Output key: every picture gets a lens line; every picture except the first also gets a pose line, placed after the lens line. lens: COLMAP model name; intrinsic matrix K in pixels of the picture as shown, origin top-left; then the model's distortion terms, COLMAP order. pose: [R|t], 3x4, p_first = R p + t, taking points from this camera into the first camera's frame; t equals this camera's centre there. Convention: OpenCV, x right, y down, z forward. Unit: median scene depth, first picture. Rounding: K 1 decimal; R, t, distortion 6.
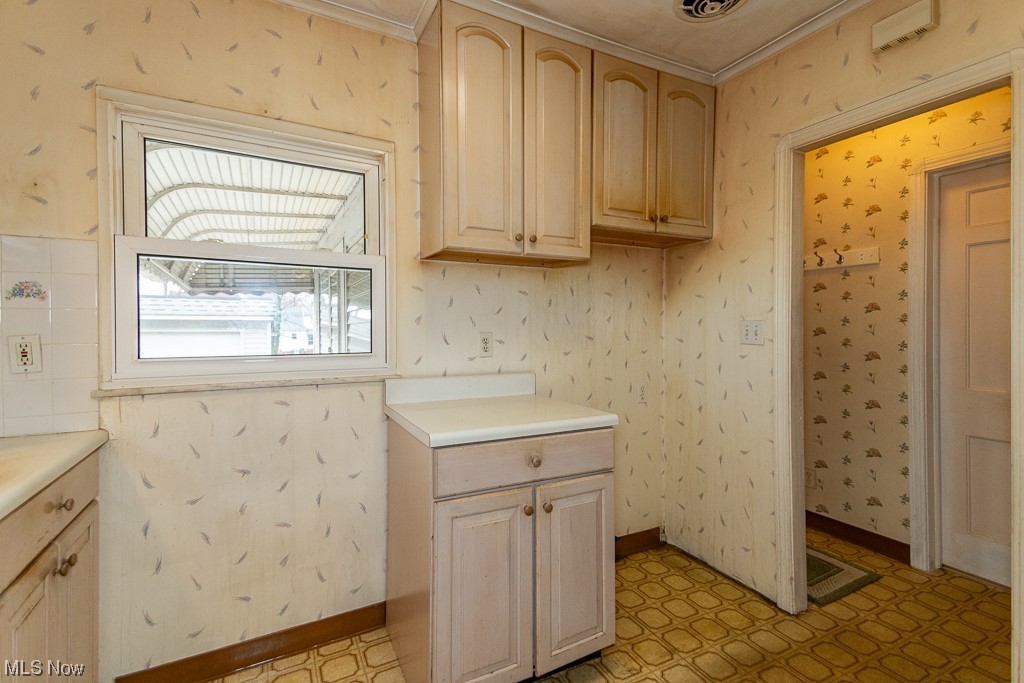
lens RADIAL K [[471.4, 0, 507.8], [0, 471.4, 333.4], [0, 0, 1]] dist [0.022880, -0.000408]
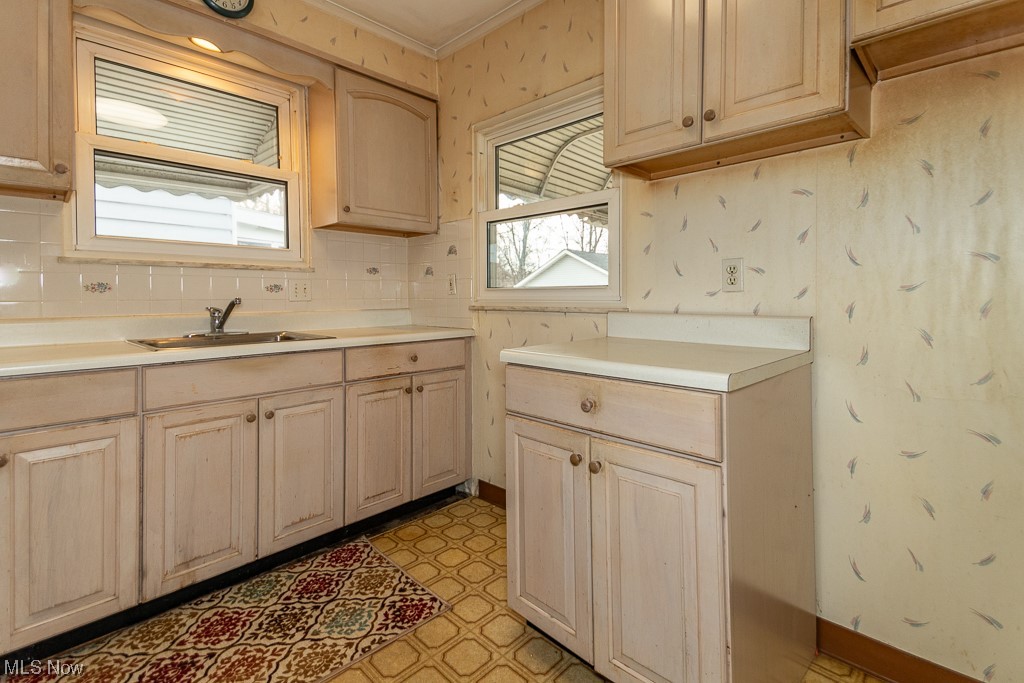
lens RADIAL K [[471.4, 0, 462.0], [0, 471.4, 305.2], [0, 0, 1]] dist [0.022880, -0.000408]
pose [[0.257511, 0.022193, -0.966021, 0.578484], [-0.014310, 0.999714, 0.019152, 0.065034], [0.966169, 0.008892, 0.257755, 0.412843]]
